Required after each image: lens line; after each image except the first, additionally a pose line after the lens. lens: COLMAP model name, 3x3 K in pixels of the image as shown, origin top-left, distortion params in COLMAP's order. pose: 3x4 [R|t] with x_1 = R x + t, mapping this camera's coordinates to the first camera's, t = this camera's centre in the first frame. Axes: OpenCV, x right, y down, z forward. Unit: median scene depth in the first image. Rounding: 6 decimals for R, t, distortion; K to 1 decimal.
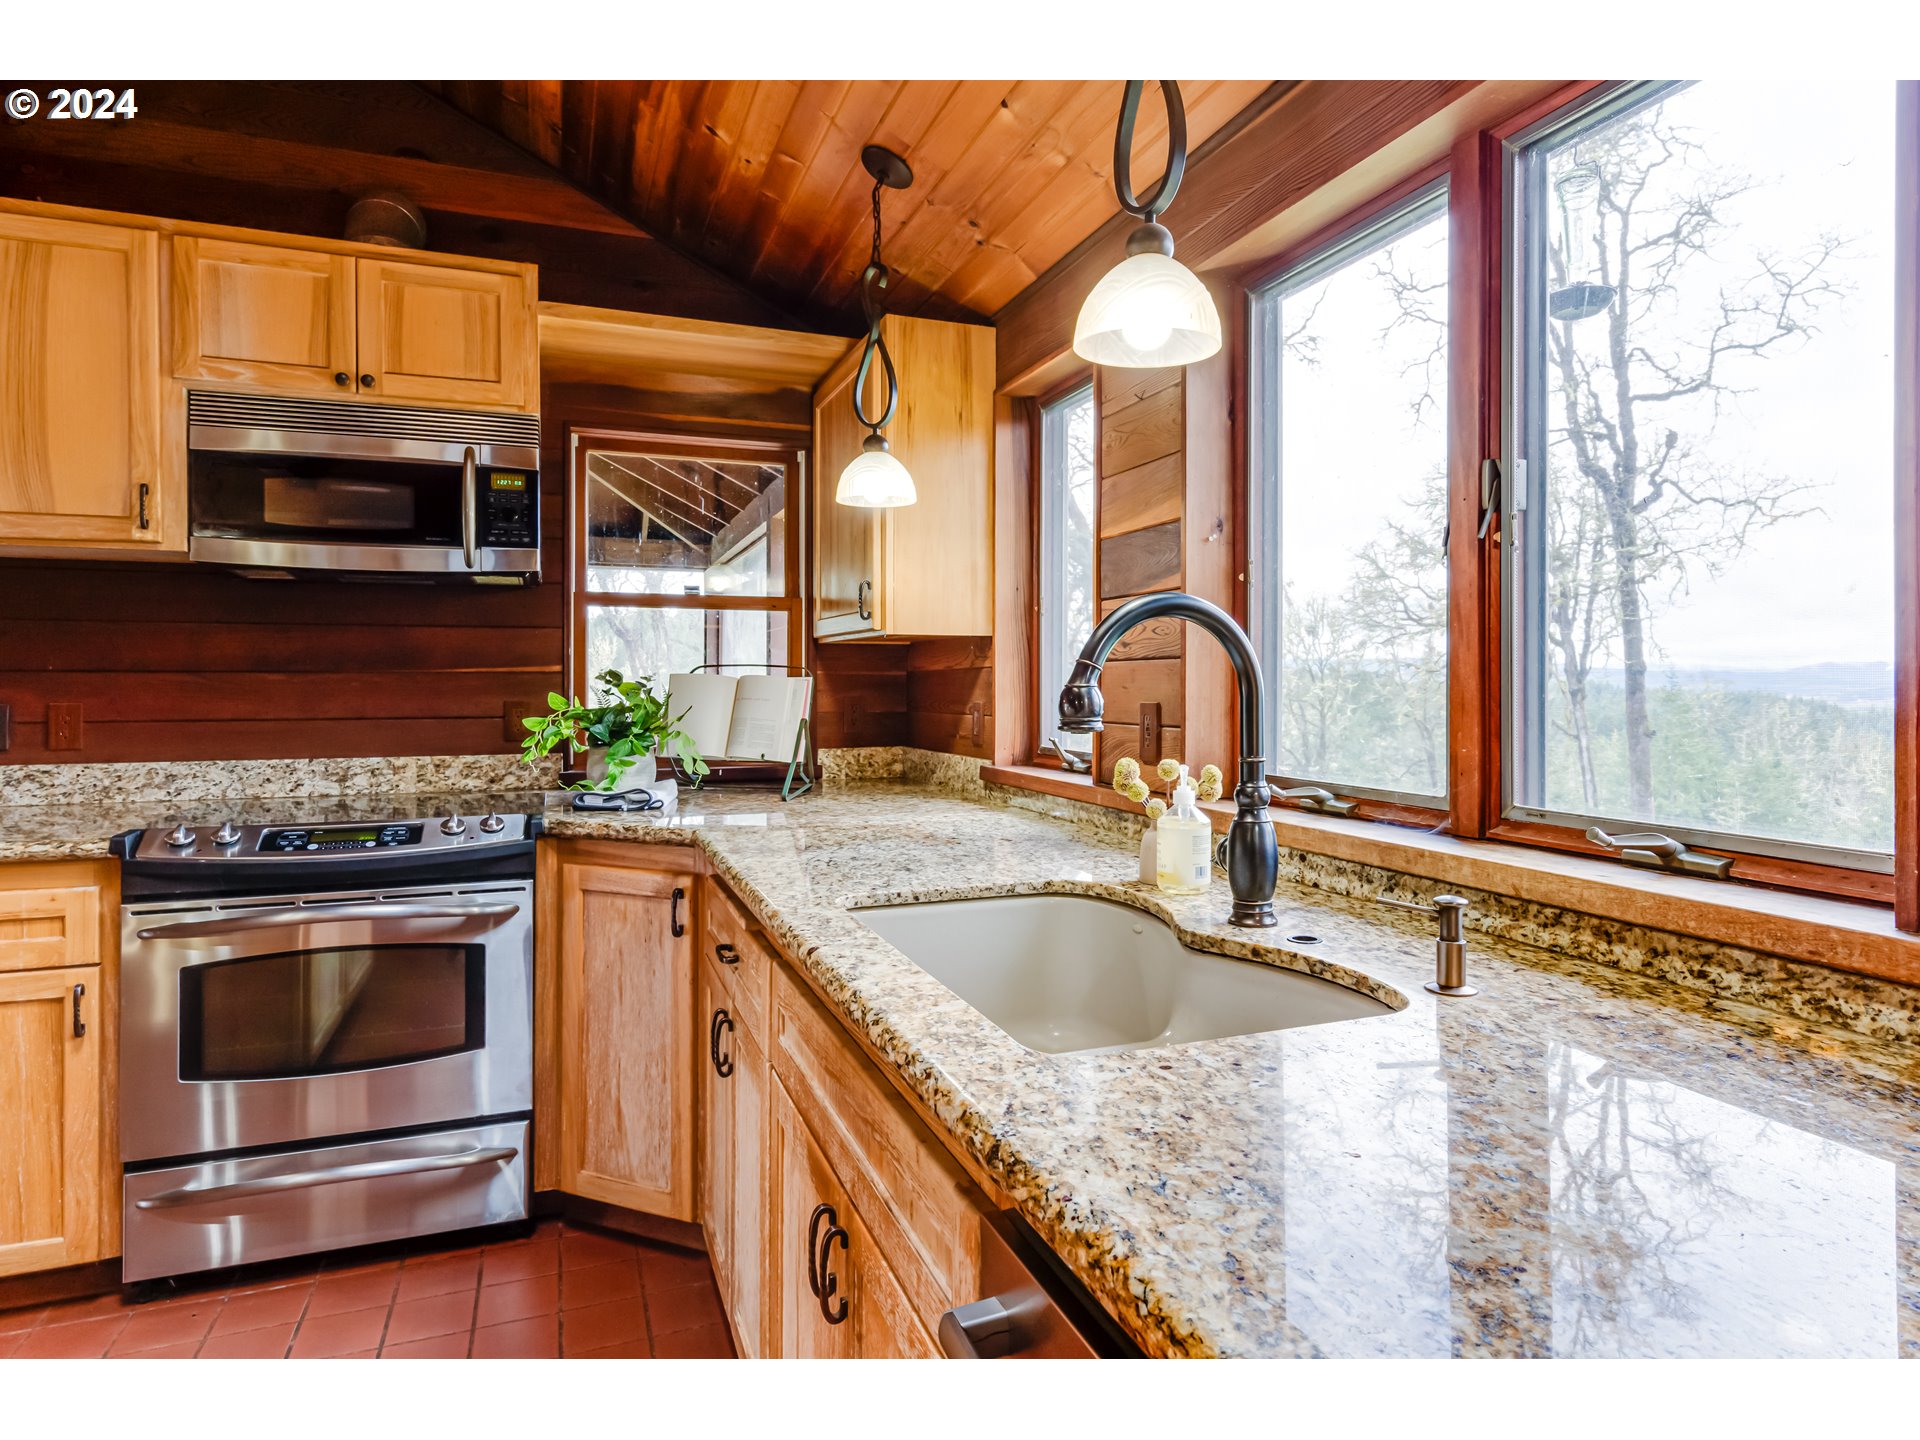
lens RADIAL K [[1179.8, 0, 998.4], [0, 1179.8, 685.4], [0, 0, 1]] dist [0.005255, 0.001509]
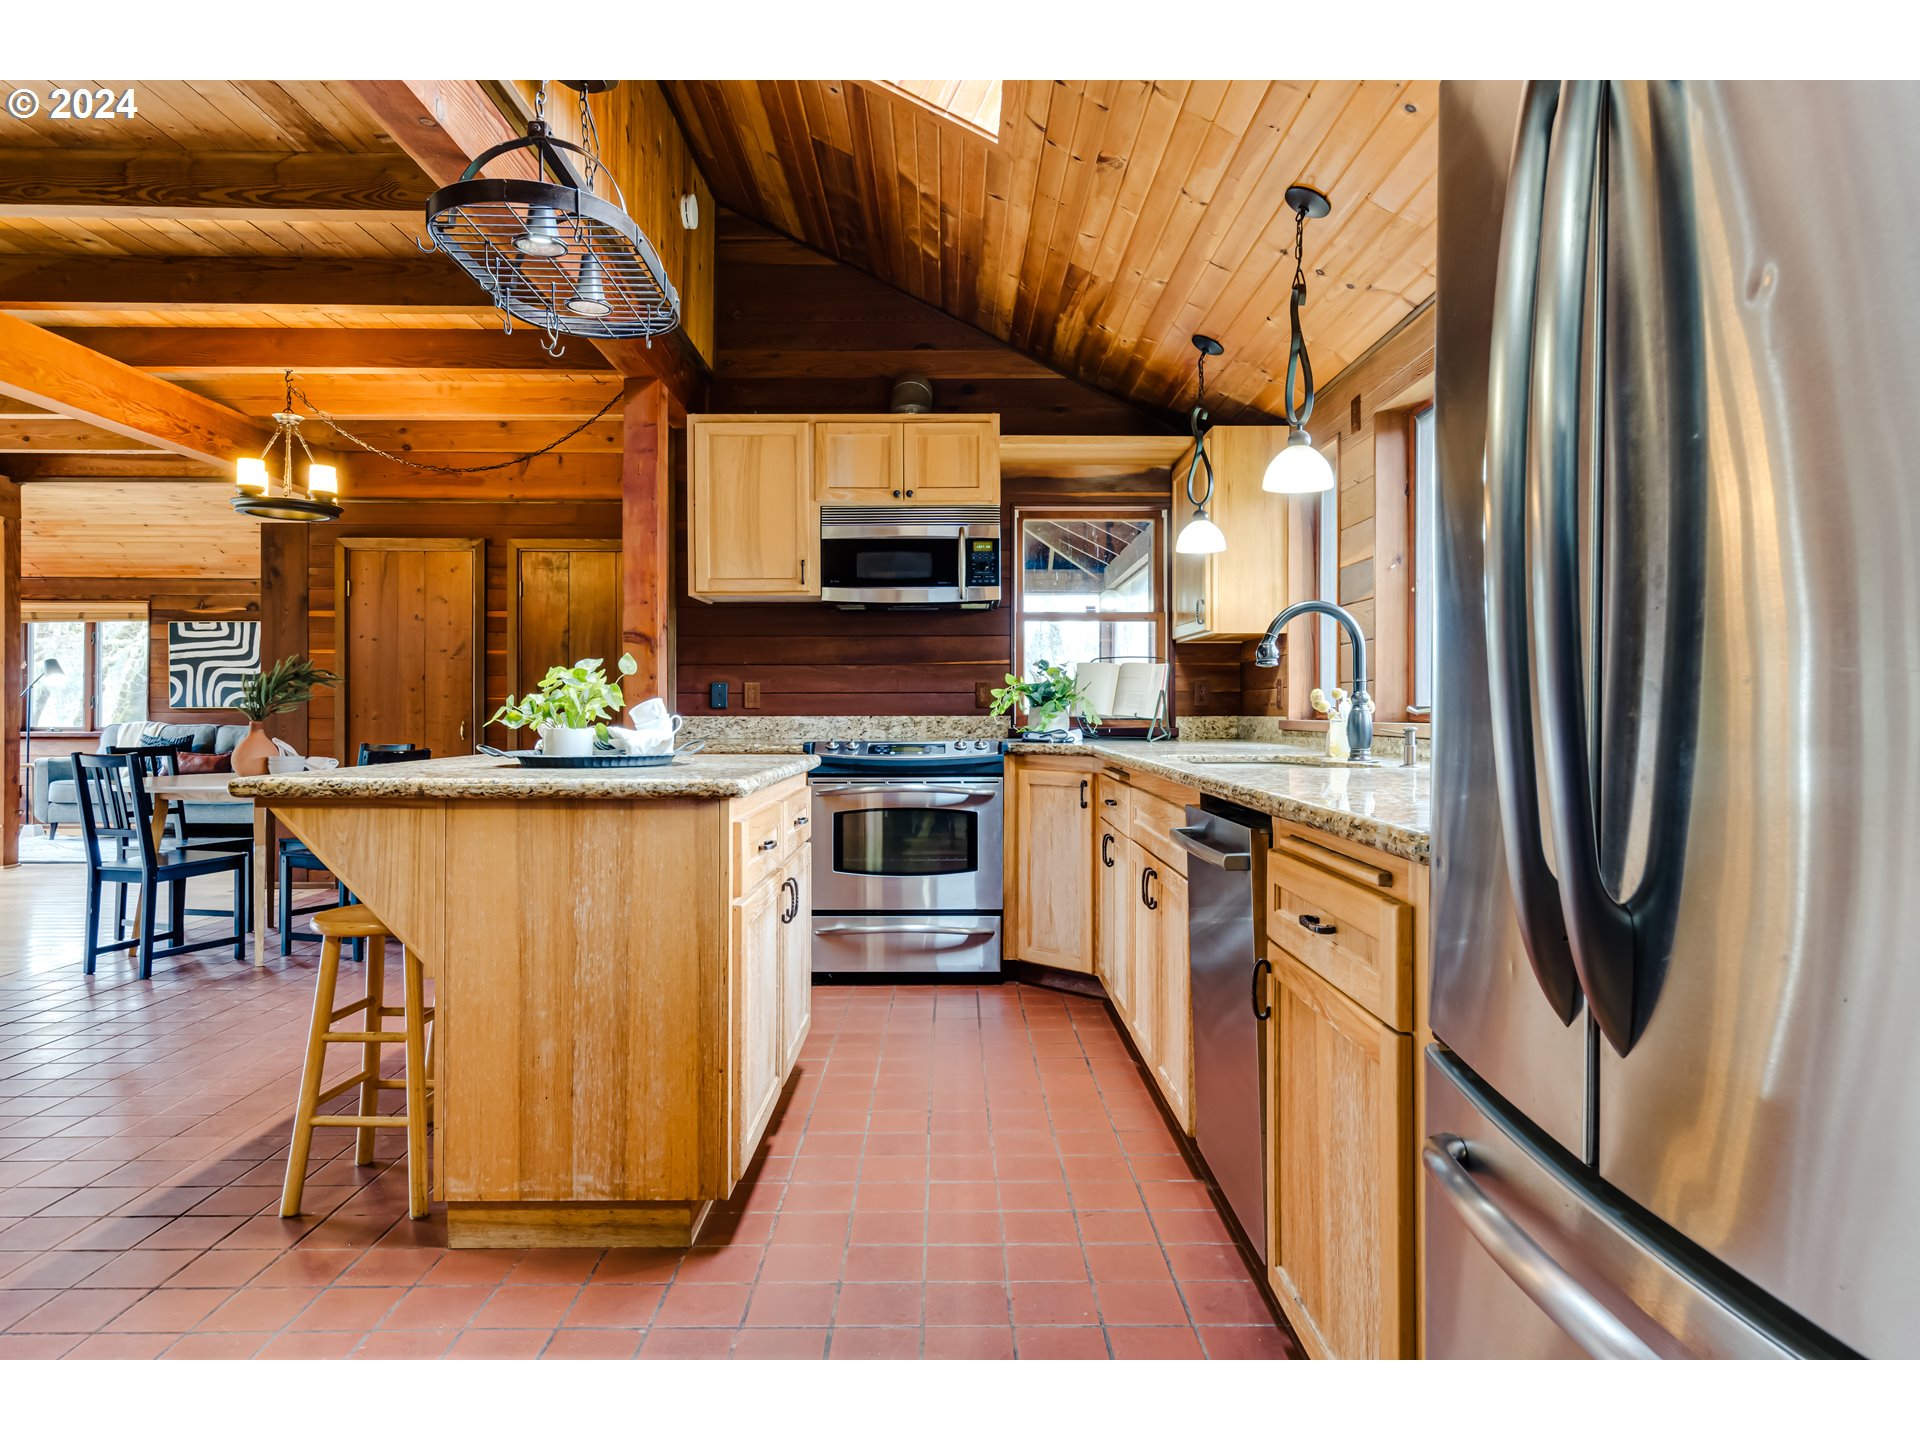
lens RADIAL K [[1179.8, 0, 965.0], [0, 1179.8, 705.8], [0, 0, 1]] dist [0.005255, 0.001509]
pose [[0.936457, -0.001851, -0.350779, 0.136715], [0.002228, 0.999997, 0.000672, 0.048377], [0.350776, -0.001411, 0.936458, -0.540360]]
